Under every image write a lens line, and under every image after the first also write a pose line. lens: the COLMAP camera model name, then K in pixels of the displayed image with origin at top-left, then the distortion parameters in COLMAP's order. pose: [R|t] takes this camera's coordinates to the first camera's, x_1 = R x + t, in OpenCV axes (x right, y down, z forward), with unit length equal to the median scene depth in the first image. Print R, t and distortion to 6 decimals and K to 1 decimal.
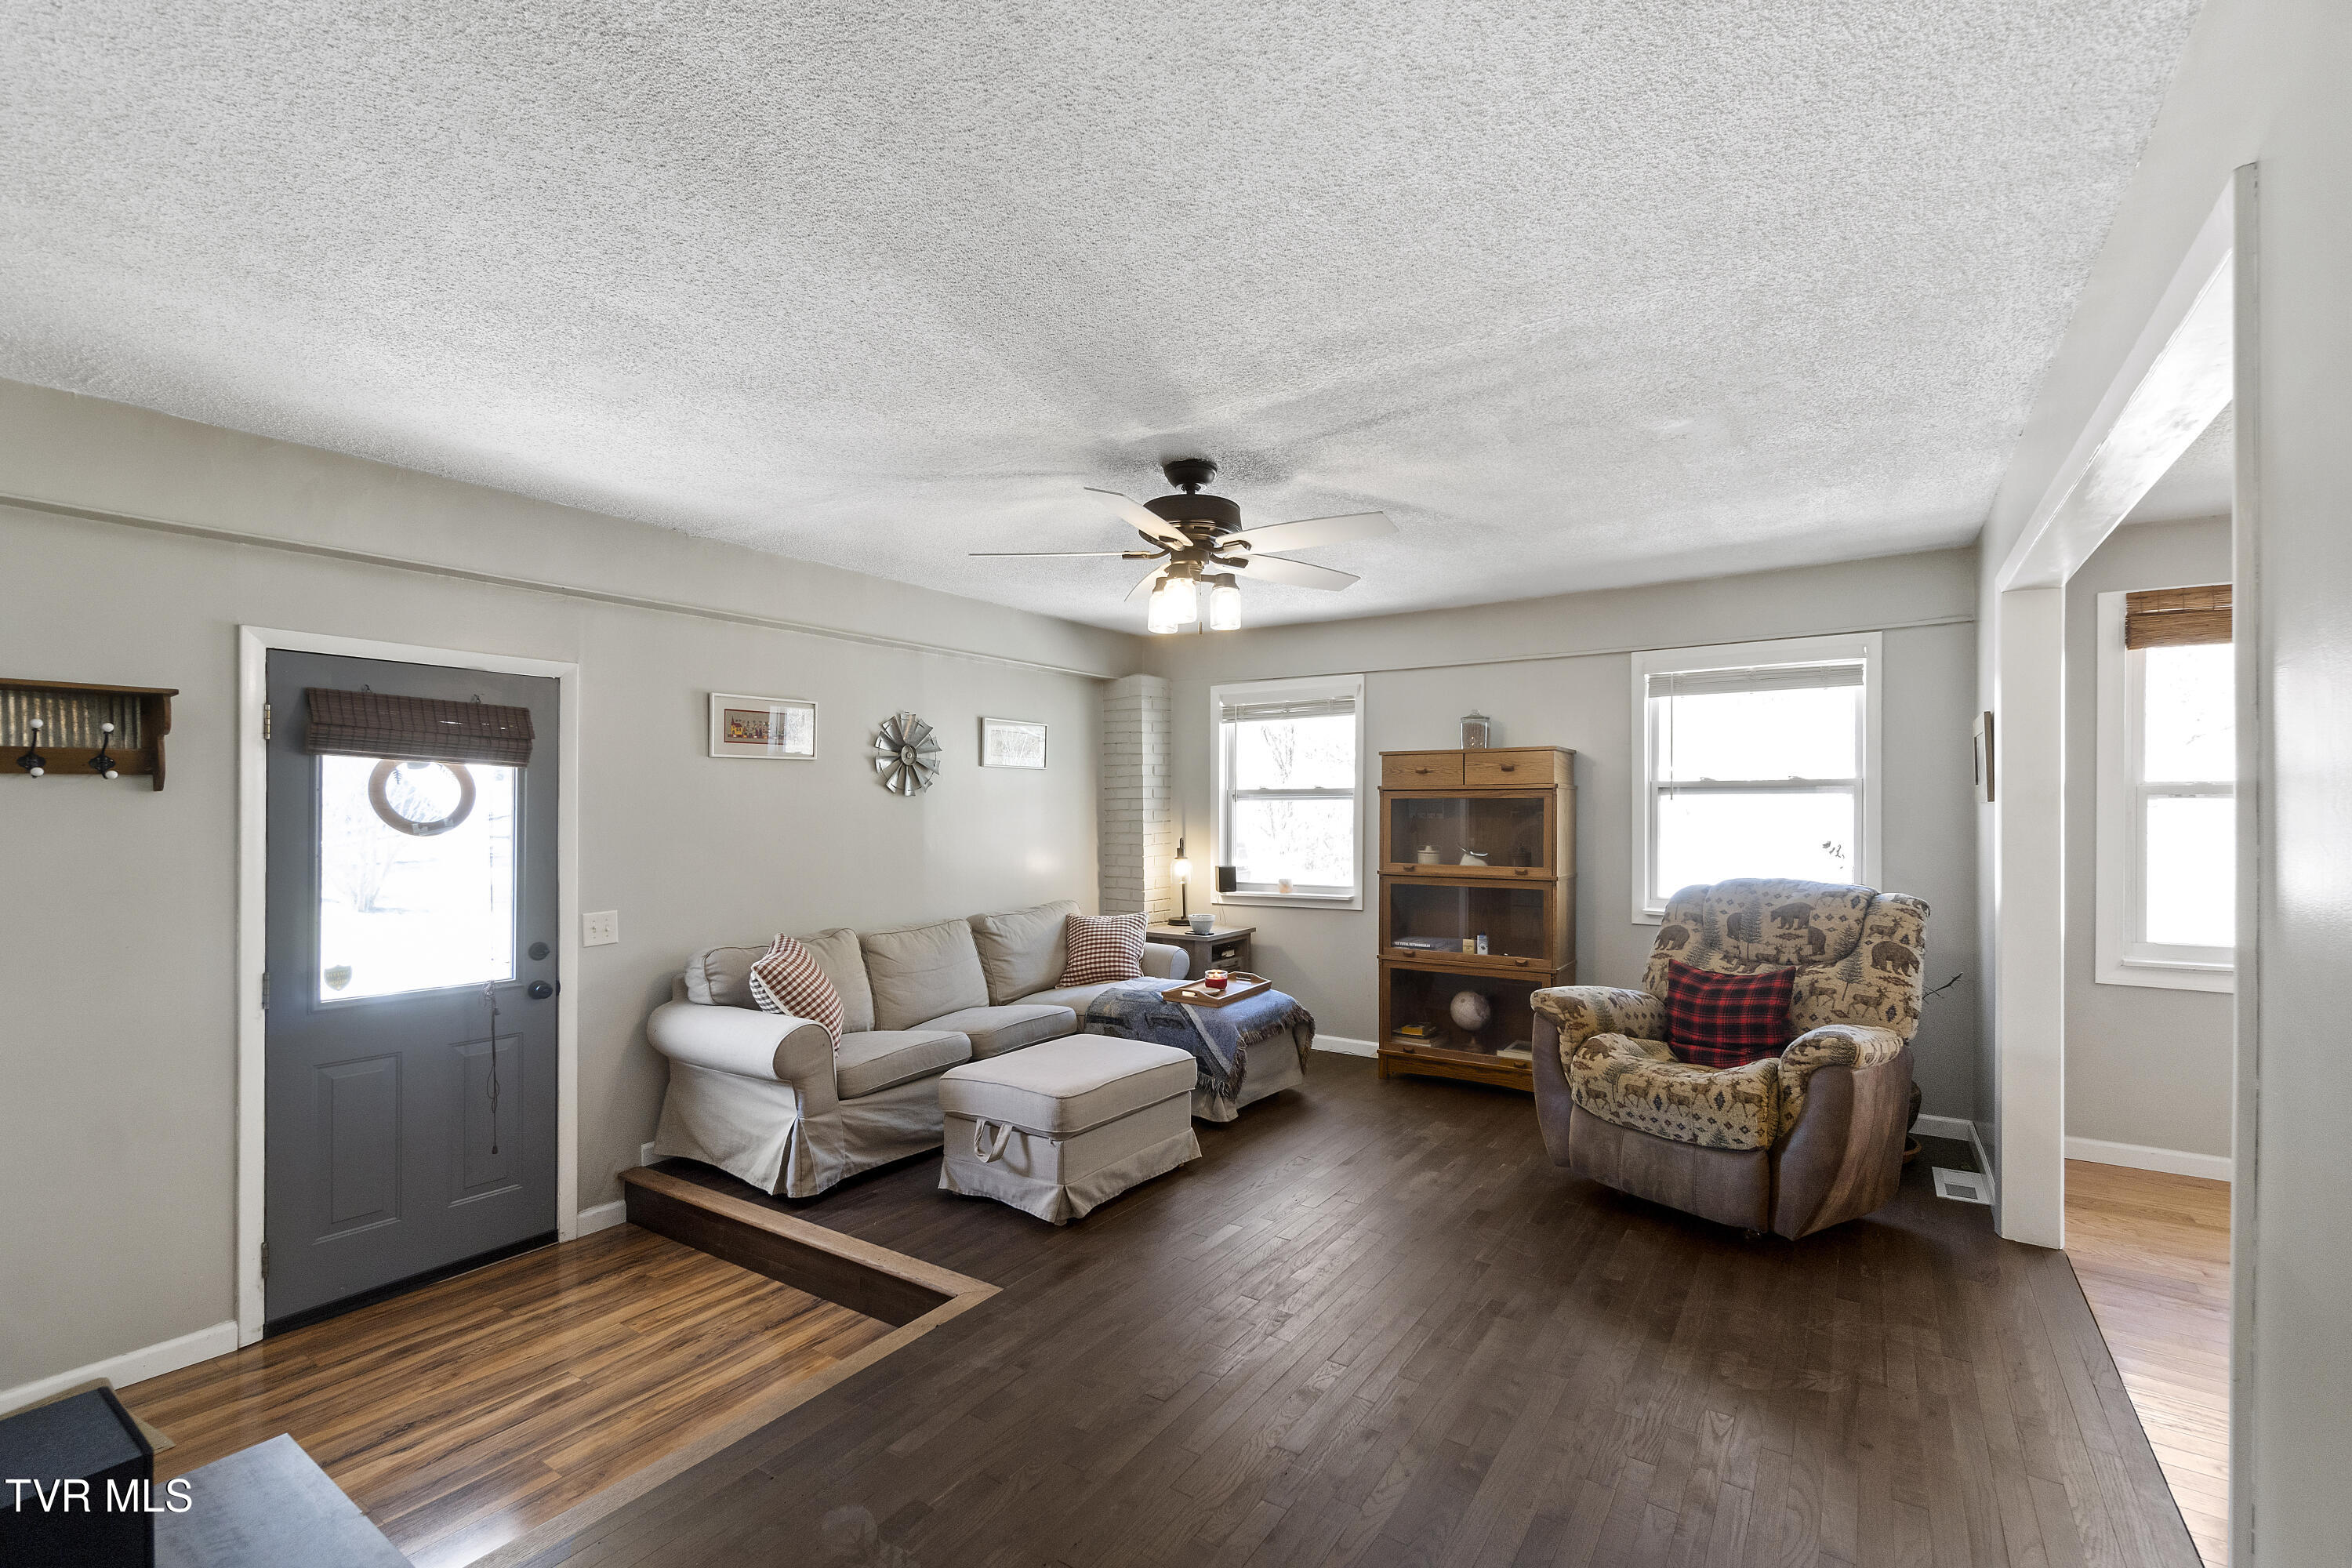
lens RADIAL K [[1027.7, 0, 1185.0], [0, 1027.7, 814.5], [0, 0, 1]] dist [-0.010953, 0.003326]
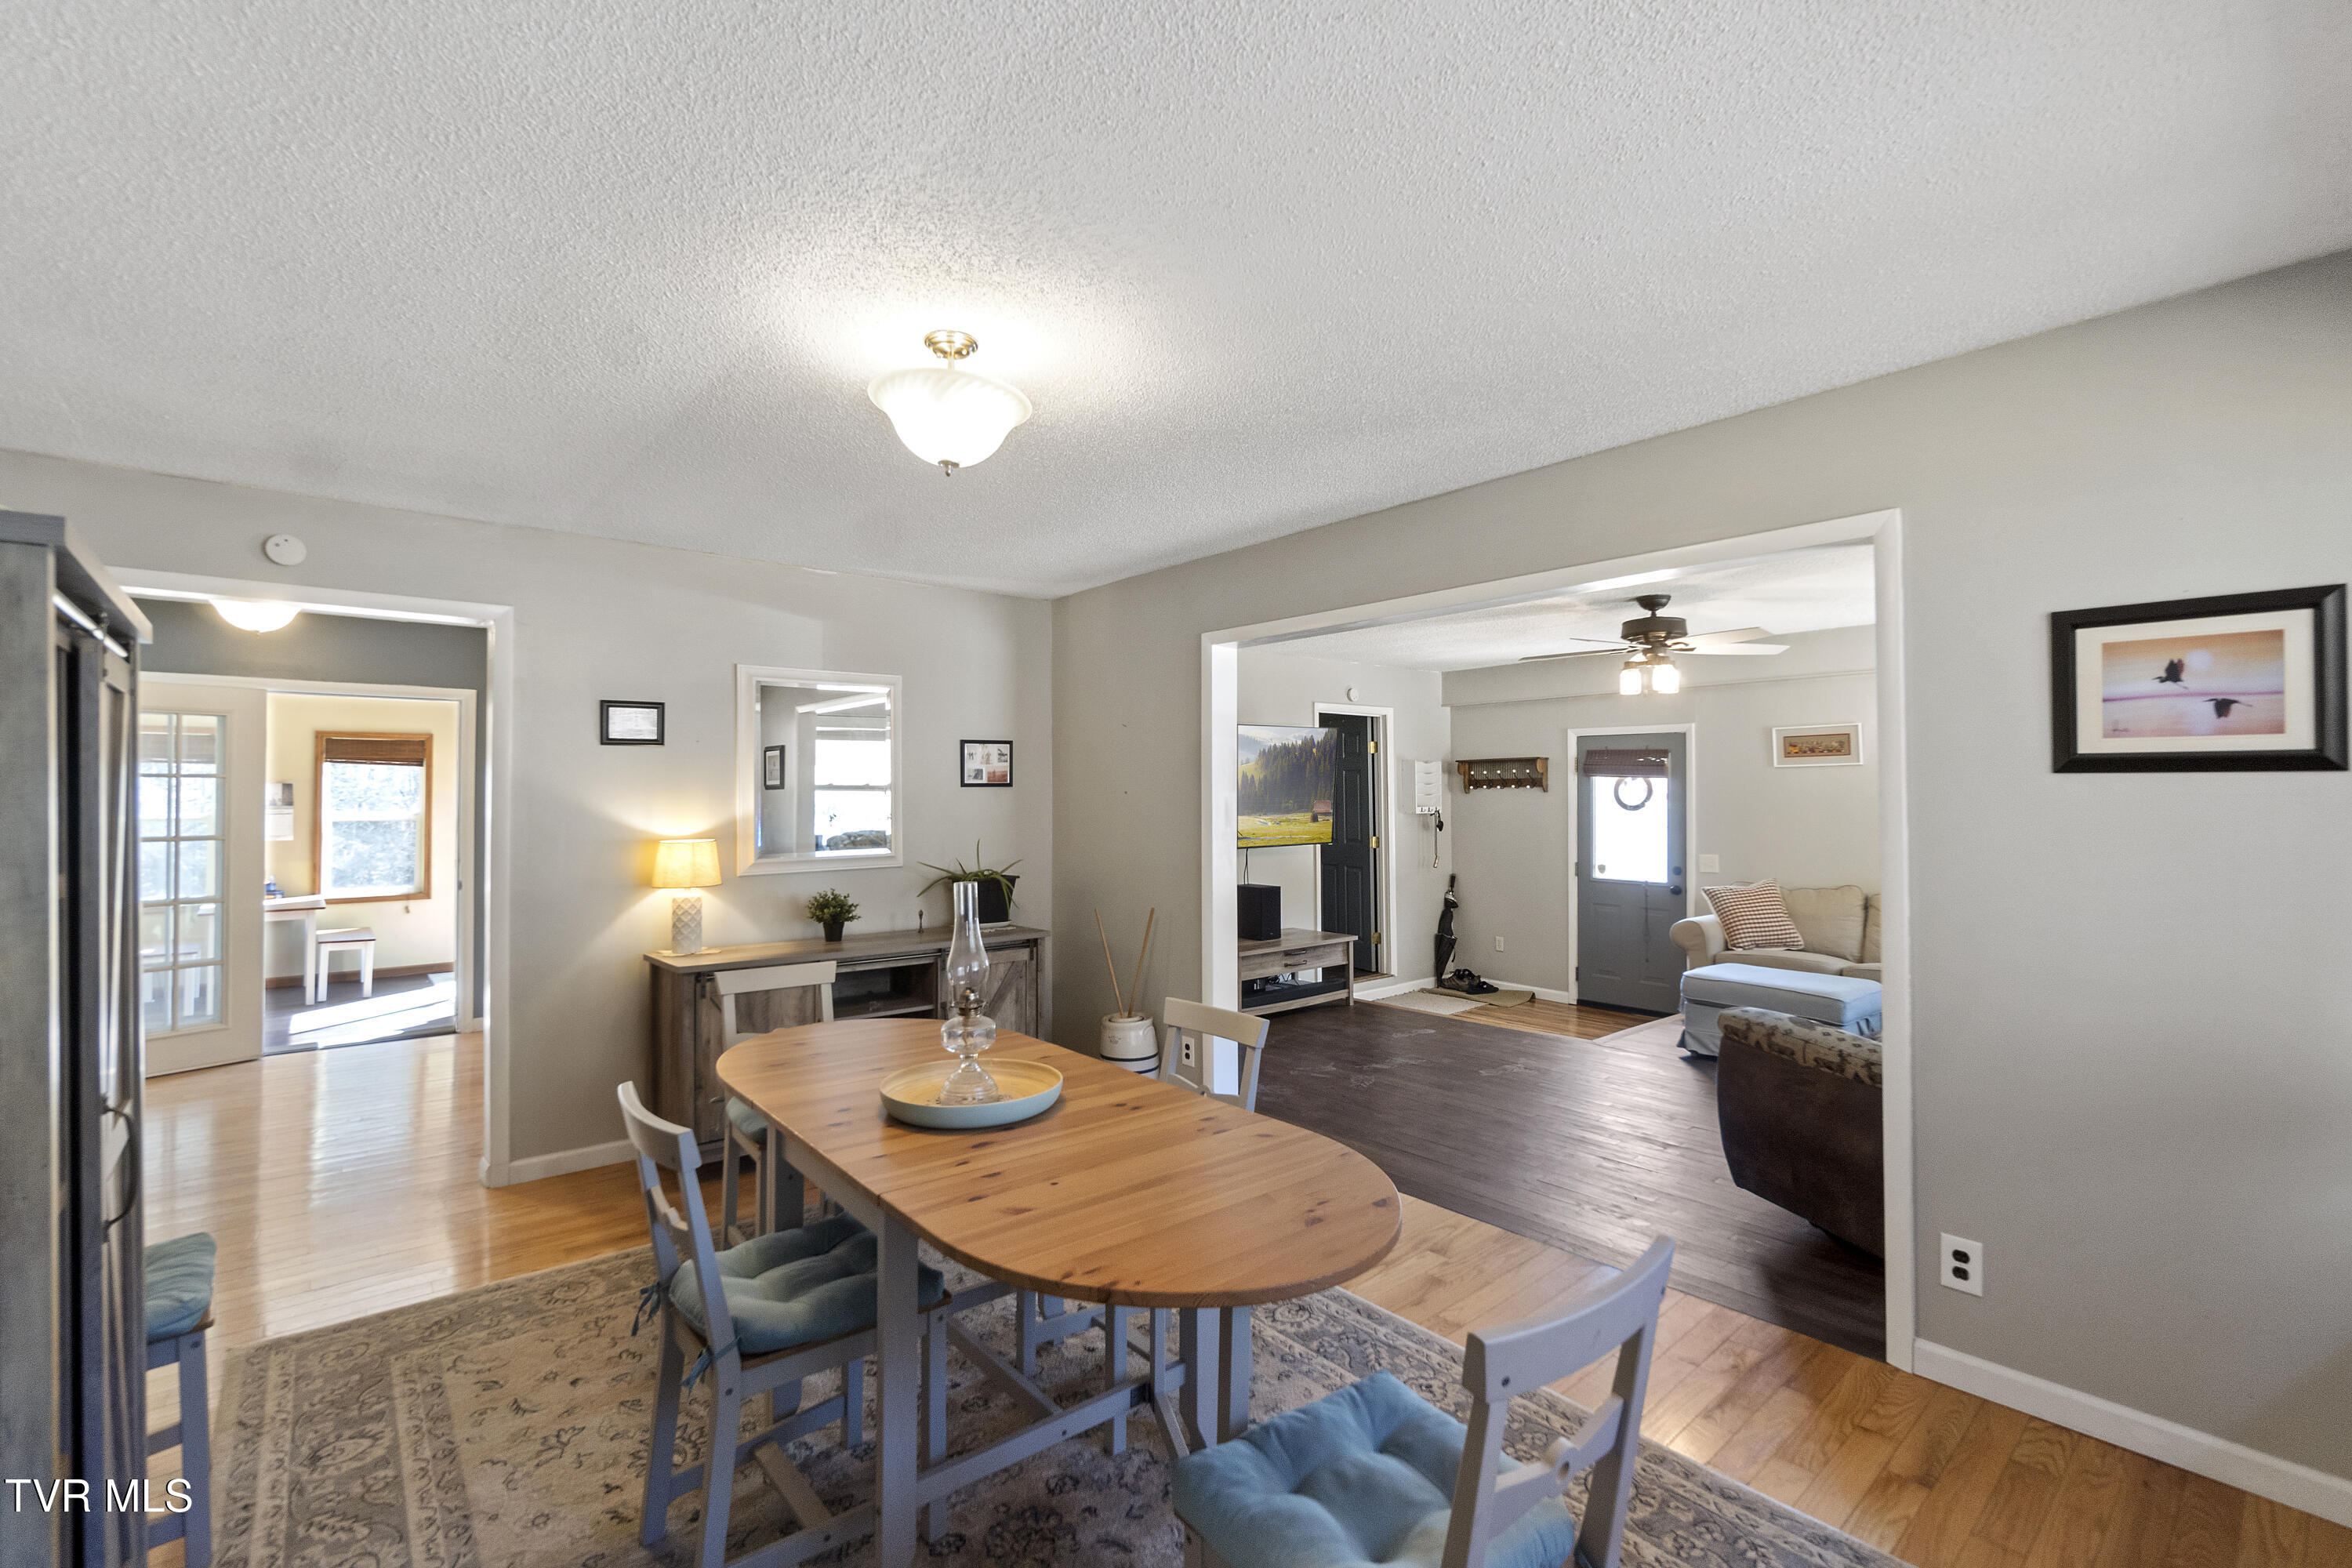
lens RADIAL K [[1027.7, 0, 1173.4], [0, 1027.7, 775.2], [0, 0, 1]] dist [-0.010953, 0.003326]
pose [[-0.271036, -0.018579, -0.962390, 1.629940], [-0.005179, 0.999827, -0.017843, -0.011861], [0.962555, 0.000148, -0.271085, 0.625451]]
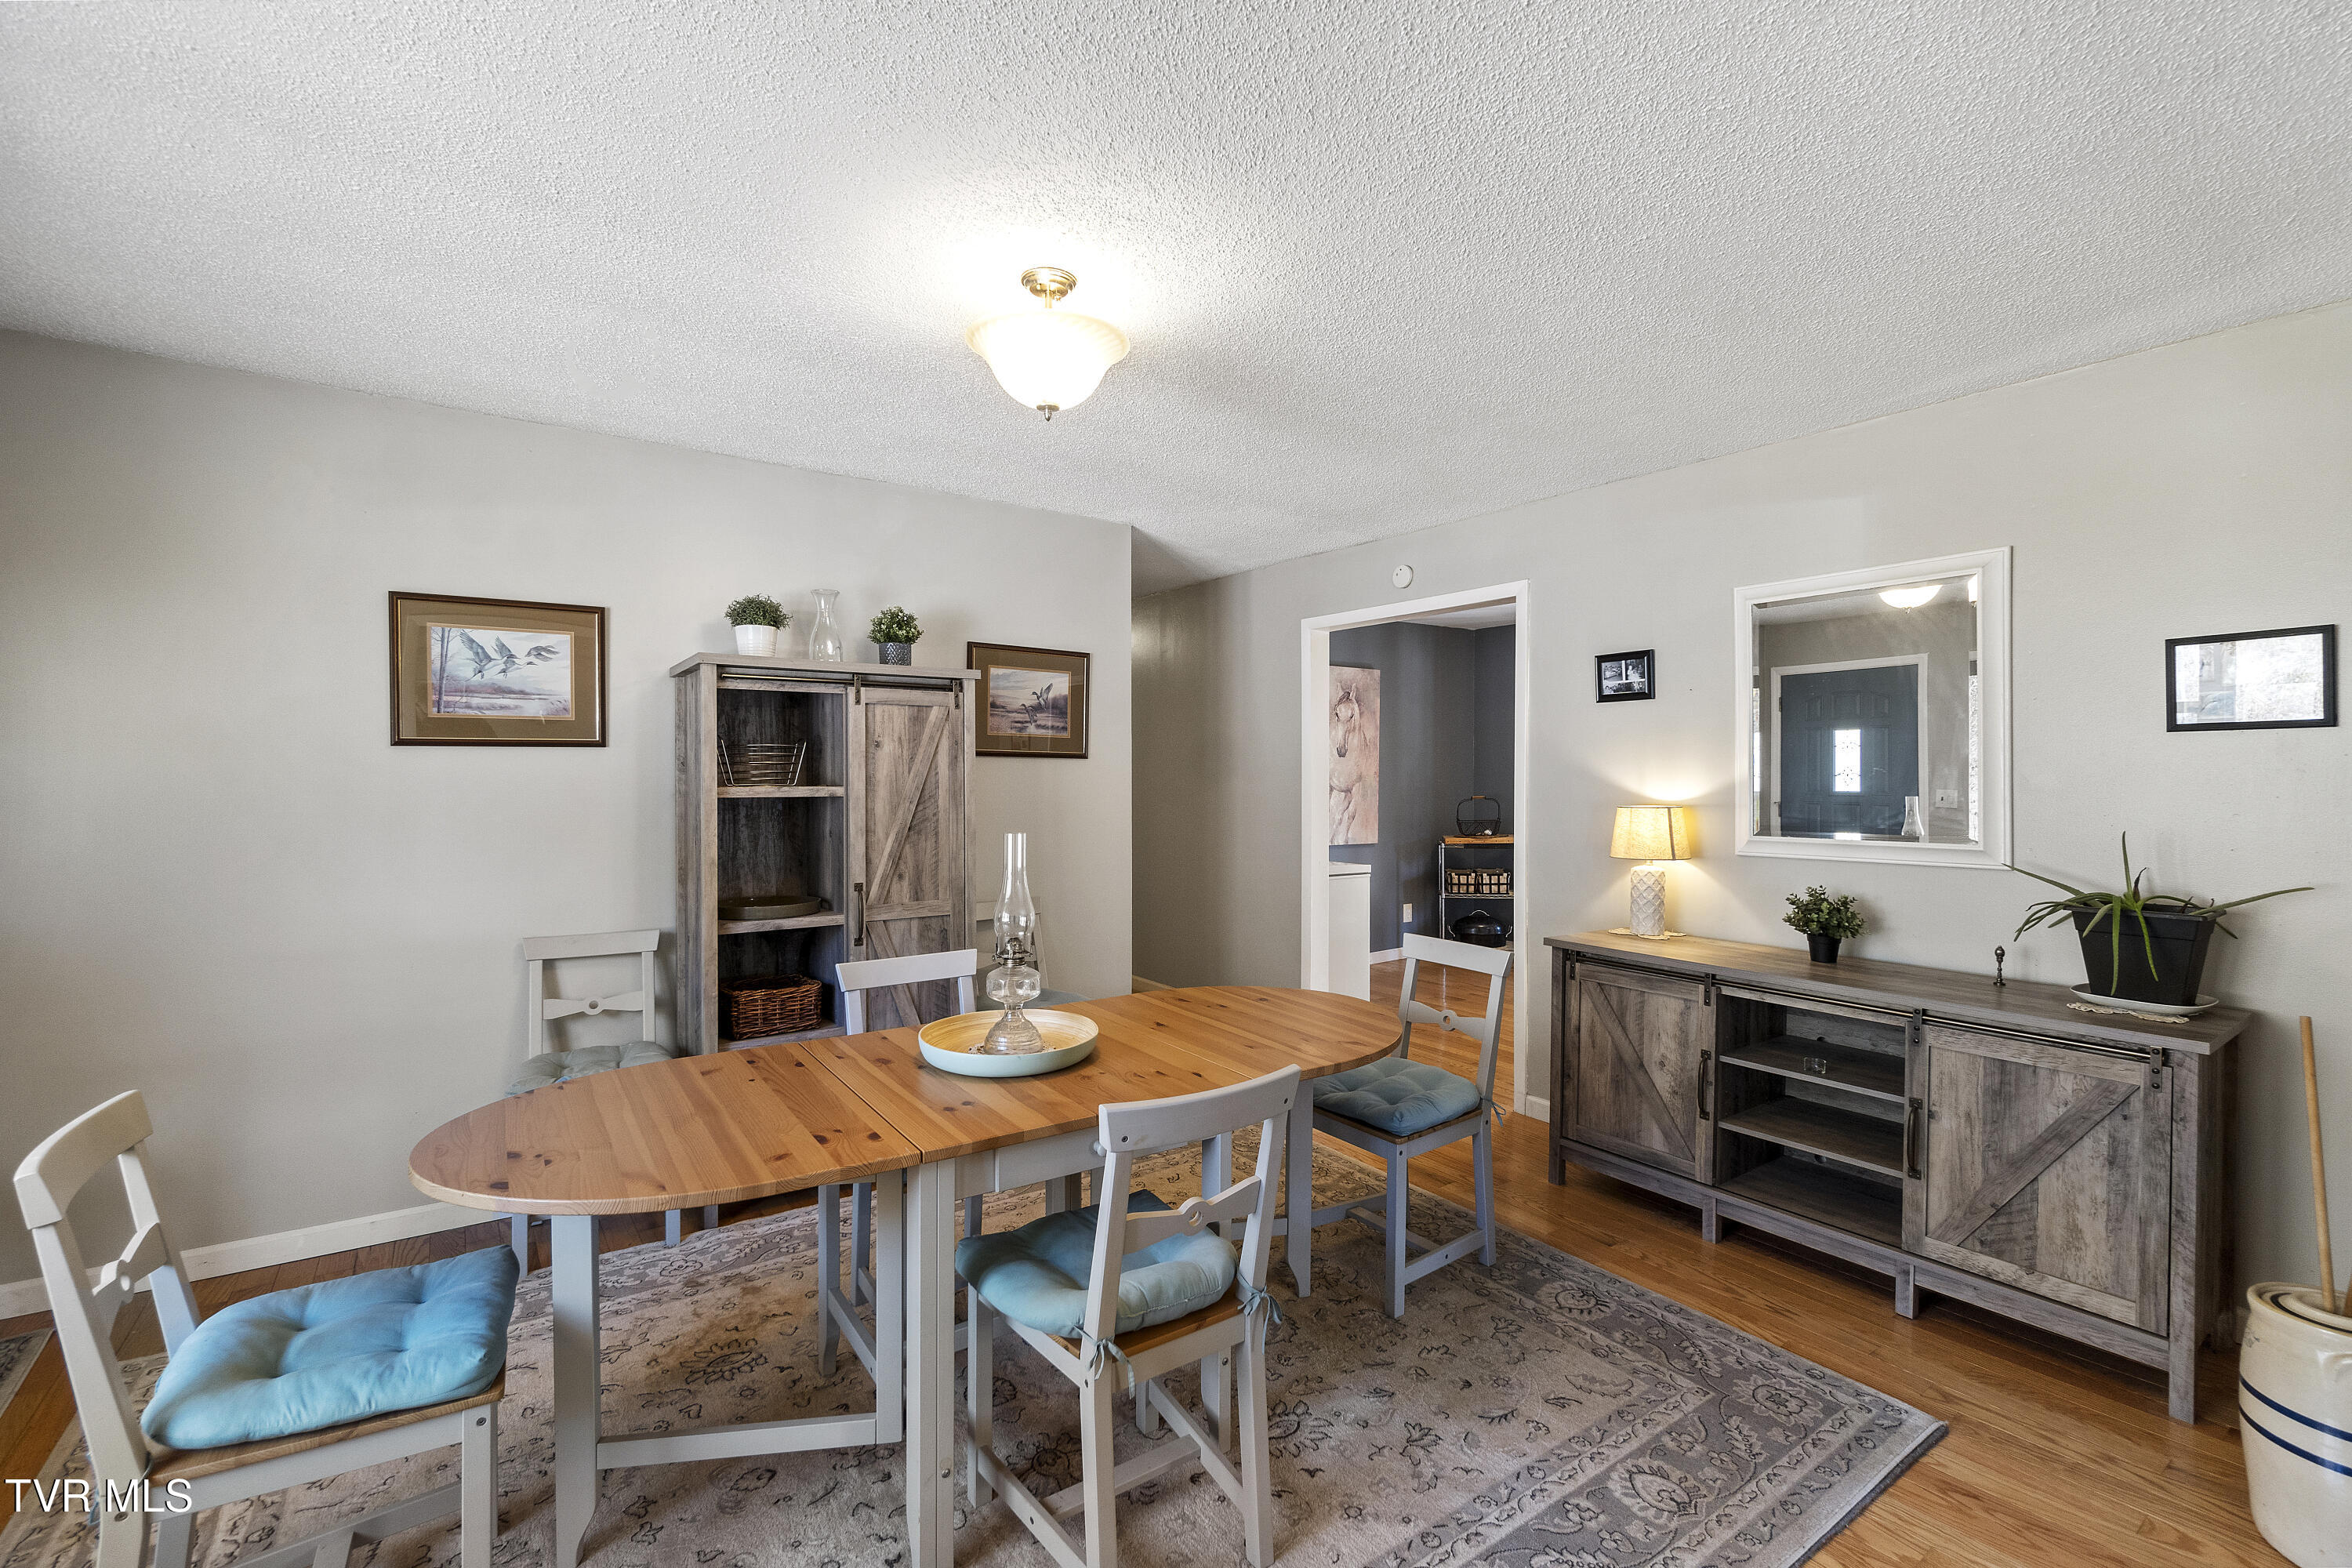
lens RADIAL K [[1027.7, 0, 1209.3], [0, 1027.7, 773.2], [0, 0, 1]] dist [-0.010953, 0.003326]
pose [[-0.945943, -0.005955, 0.324279, 0.734203], [-0.001105, 0.999885, 0.015136, -0.005059], [-0.324332, 0.013960, -0.945840, 0.895277]]
